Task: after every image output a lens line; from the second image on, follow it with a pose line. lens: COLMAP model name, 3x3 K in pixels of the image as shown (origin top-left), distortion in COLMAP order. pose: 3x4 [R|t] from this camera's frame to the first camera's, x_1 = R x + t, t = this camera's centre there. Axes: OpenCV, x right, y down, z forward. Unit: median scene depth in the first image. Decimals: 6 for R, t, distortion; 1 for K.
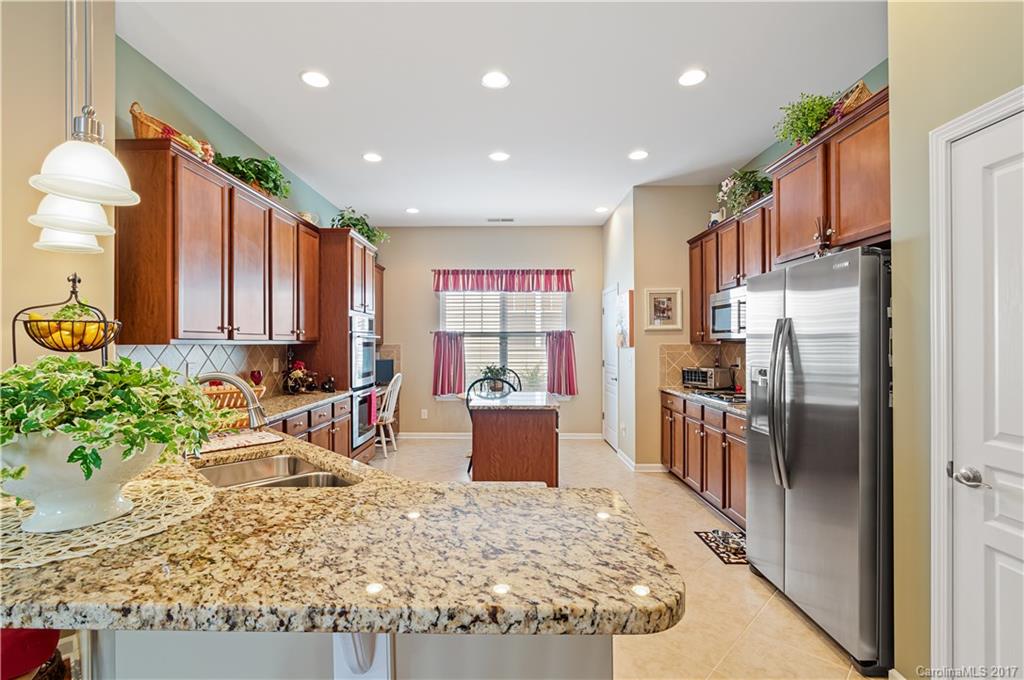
lens RADIAL K [[457.3, 0, 498.2], [0, 457.3, 342.7], [0, 0, 1]] dist [-0.002893, 0.000020]
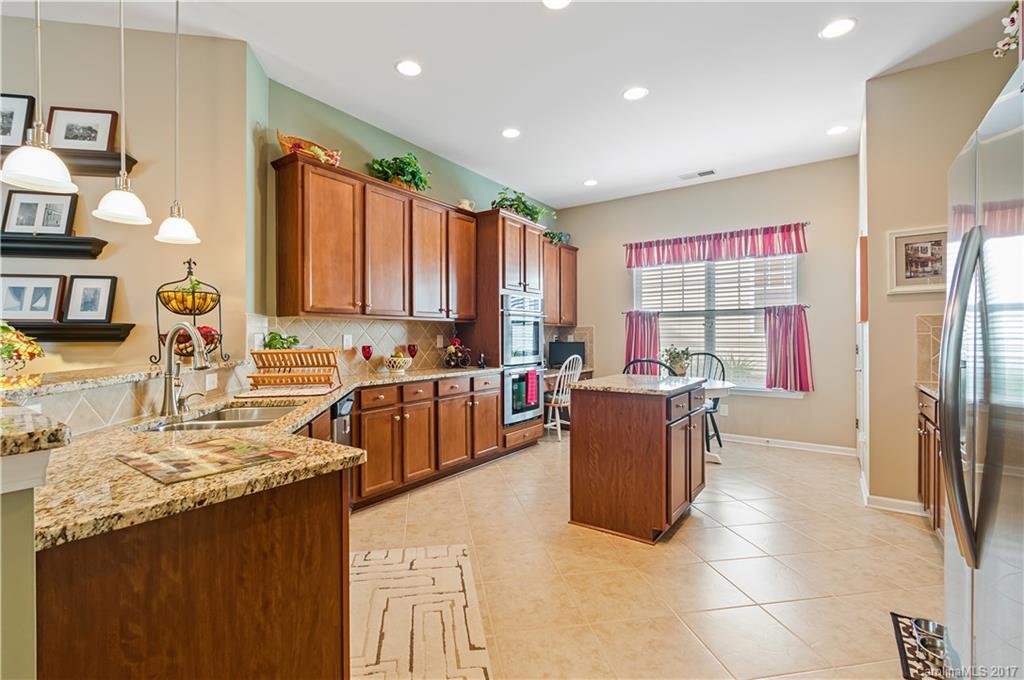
lens RADIAL K [[457.3, 0, 511.0], [0, 457.3, 339.7], [0, 0, 1]] dist [-0.002893, 0.000020]
pose [[0.825771, 0.002762, -0.563999, 0.250525], [0.001674, 0.999972, 0.007349, 0.032552], [0.564004, -0.007013, 0.825743, 0.153610]]
